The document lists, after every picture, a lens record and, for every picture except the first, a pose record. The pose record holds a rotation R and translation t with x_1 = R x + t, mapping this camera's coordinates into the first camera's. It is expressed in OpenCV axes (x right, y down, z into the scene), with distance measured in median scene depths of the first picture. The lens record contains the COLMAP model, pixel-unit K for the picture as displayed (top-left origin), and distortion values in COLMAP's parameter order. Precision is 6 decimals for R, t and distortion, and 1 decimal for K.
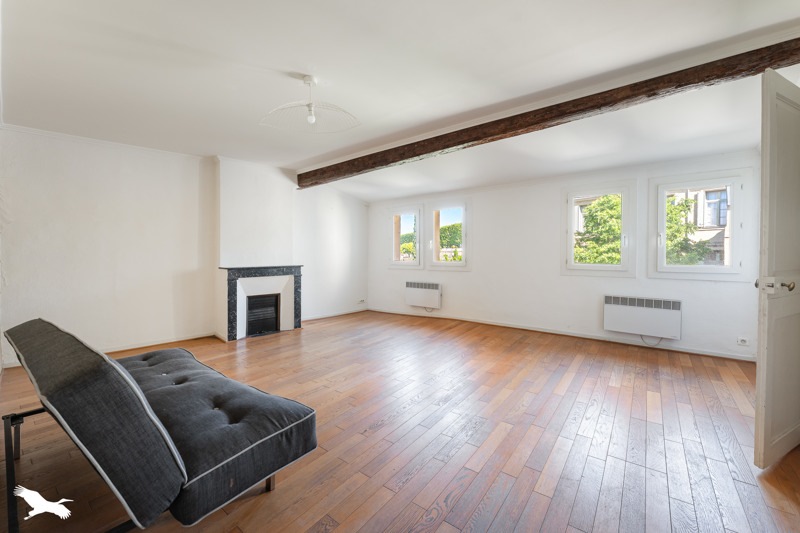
lens RADIAL K [[322.8, 0, 397.6], [0, 322.8, 269.4], [0, 0, 1]] dist [0.001970, 0.000176]
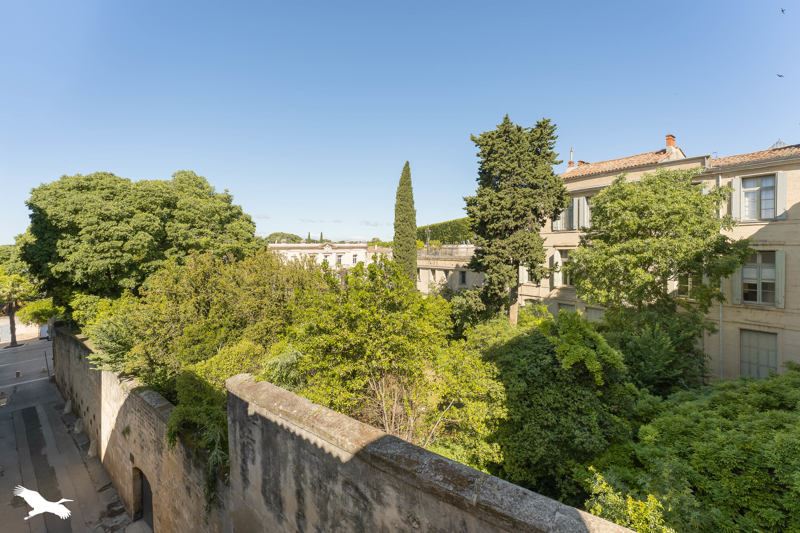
lens RADIAL K [[322.8, 0, 402.2], [0, 322.8, 260.2], [0, 0, 1]] dist [0.001970, 0.000176]
pose [[0.999844, 0.000896, -0.017619, 0.128325], [-0.001158, 0.999889, -0.014869, -0.023694], [0.017604, 0.014887, 0.999734, 0.196133]]
